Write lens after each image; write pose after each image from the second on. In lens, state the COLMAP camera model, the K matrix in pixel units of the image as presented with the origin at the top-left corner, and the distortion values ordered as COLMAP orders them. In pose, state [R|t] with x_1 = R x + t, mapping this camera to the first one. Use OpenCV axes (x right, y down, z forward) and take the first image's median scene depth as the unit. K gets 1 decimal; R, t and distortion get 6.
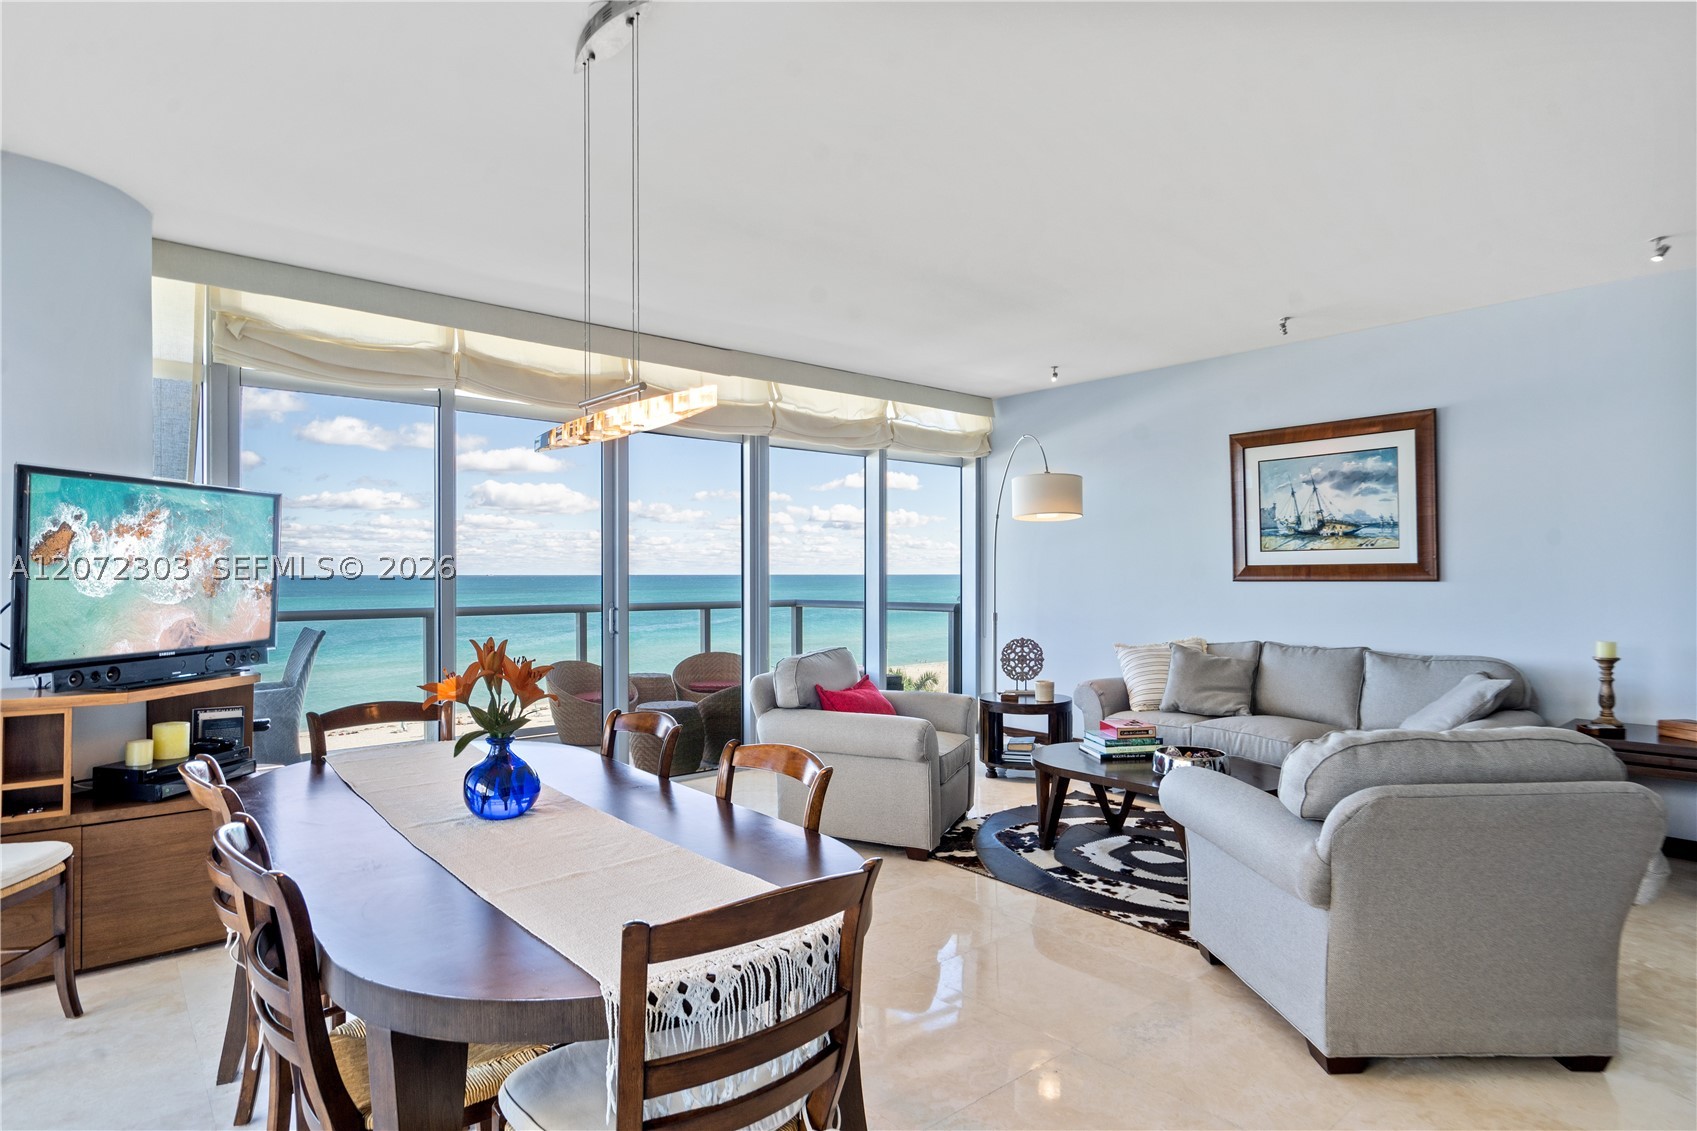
lens RADIAL K [[925.3, 0, 849.6], [0, 925.3, 565.6], [0, 0, 1]] dist [0.006308, 0.000205]
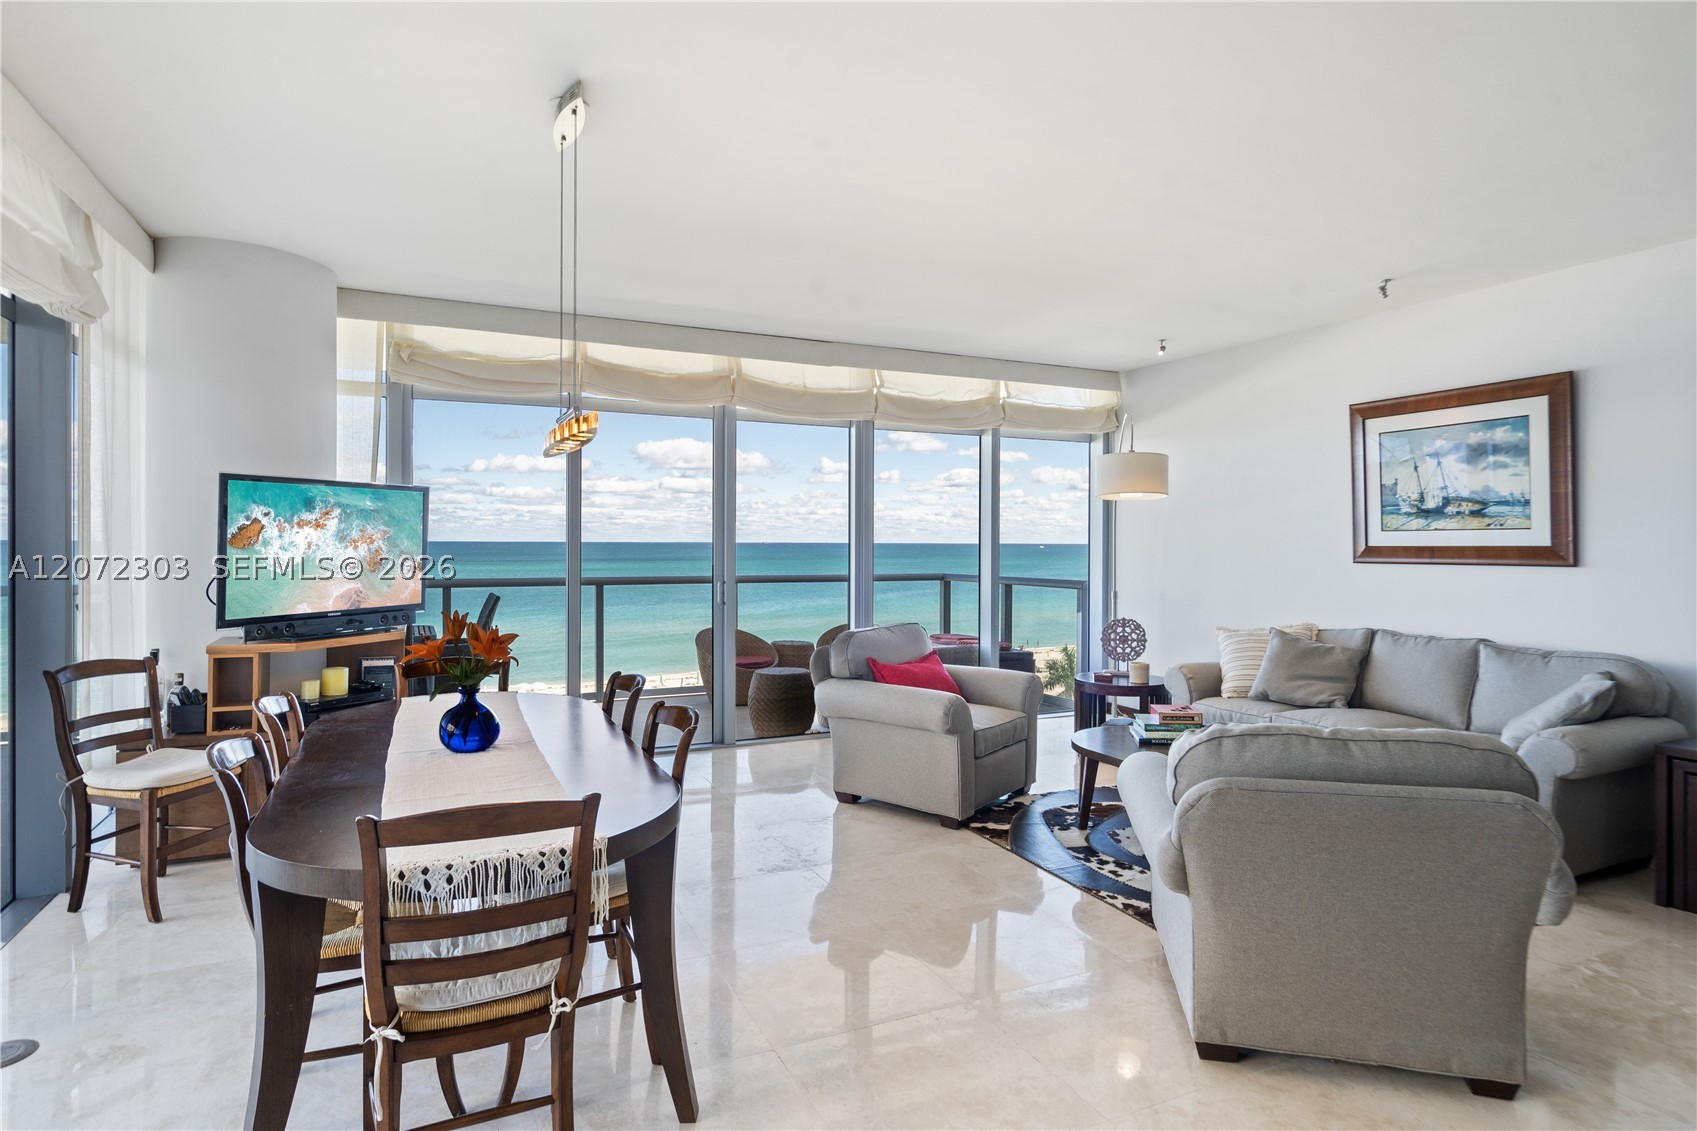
lens RADIAL K [[925.3, 0, 823.0], [0, 925.3, 535.9], [0, 0, 1]] dist [0.006308, 0.000205]
pose [[0.963347, 0.002597, -0.268247, 0.208906], [-0.002385, 0.999997, 0.001115, -0.013537], [0.268249, -0.000435, 0.963350, -0.048769]]
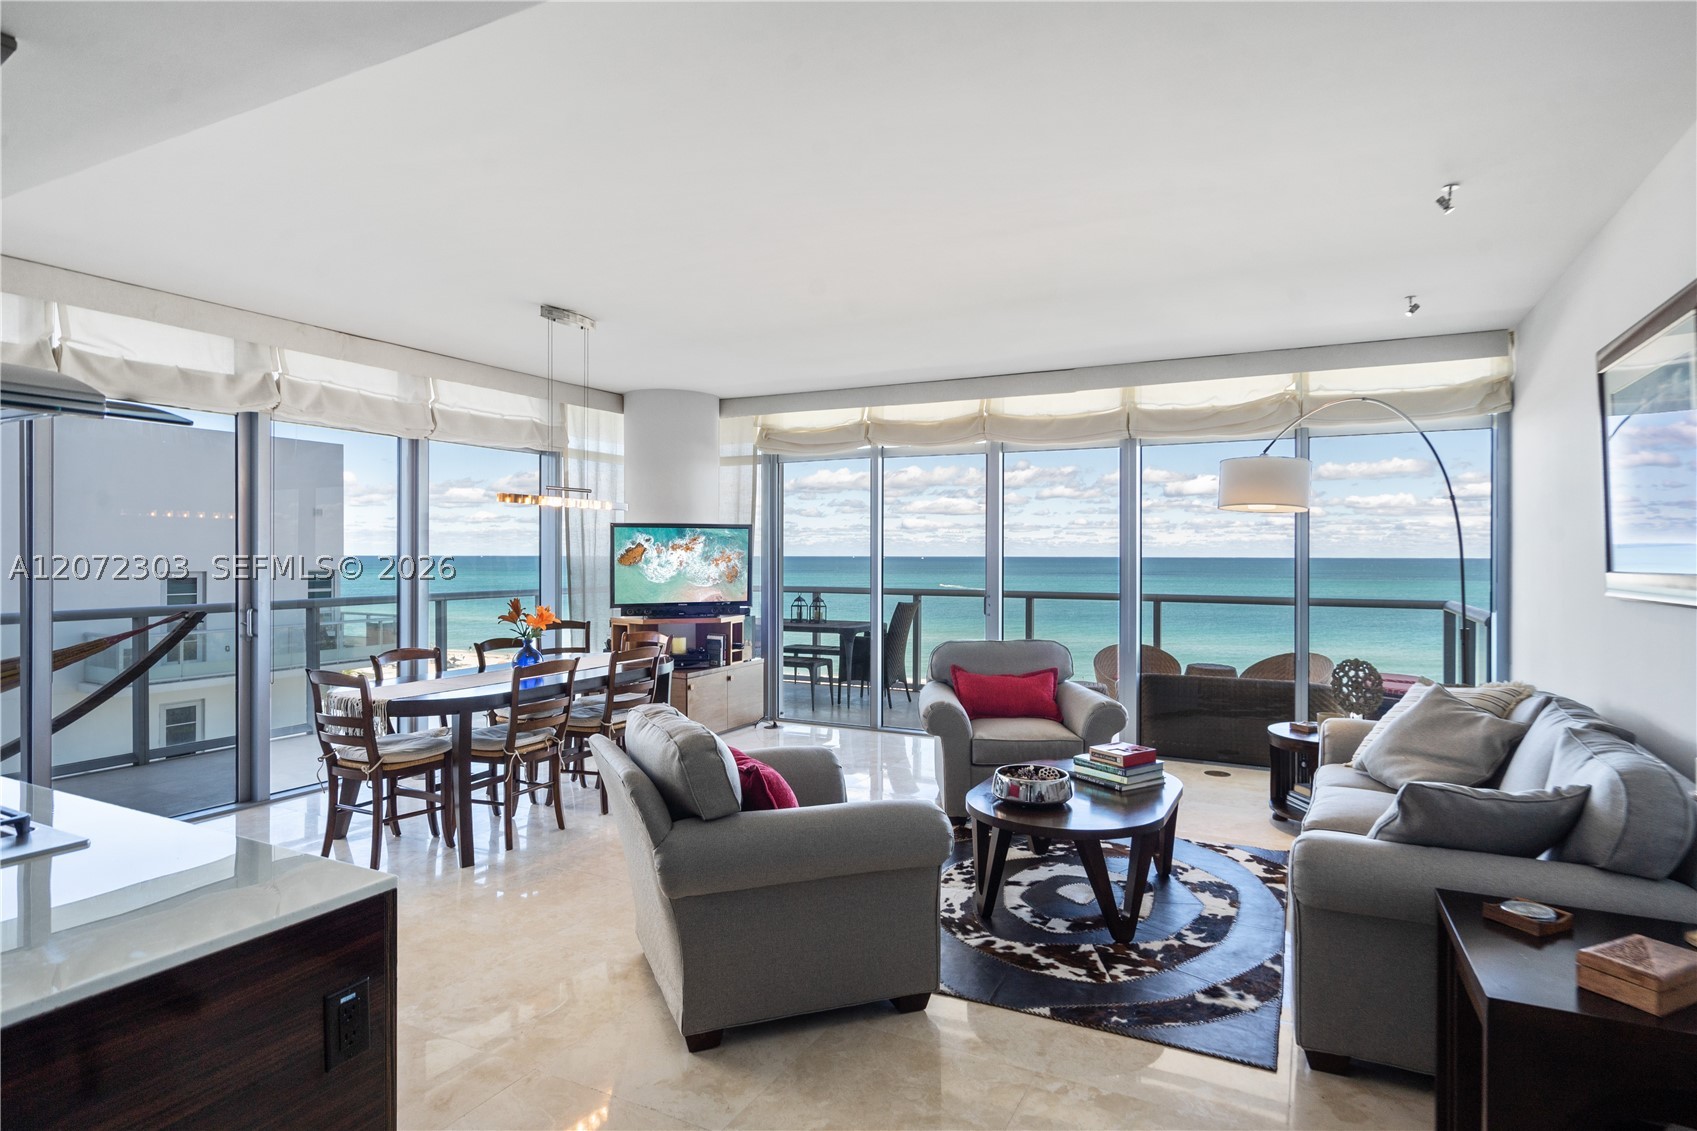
lens RADIAL K [[925.3, 0, 860.7], [0, 925.3, 555.1], [0, 0, 1]] dist [0.006308, 0.000205]
pose [[0.376850, 0.002794, -0.926270, 1.104082], [0.002829, 0.999987, 0.004167, -0.020386], [0.926270, -0.004190, 0.376837, 0.466999]]
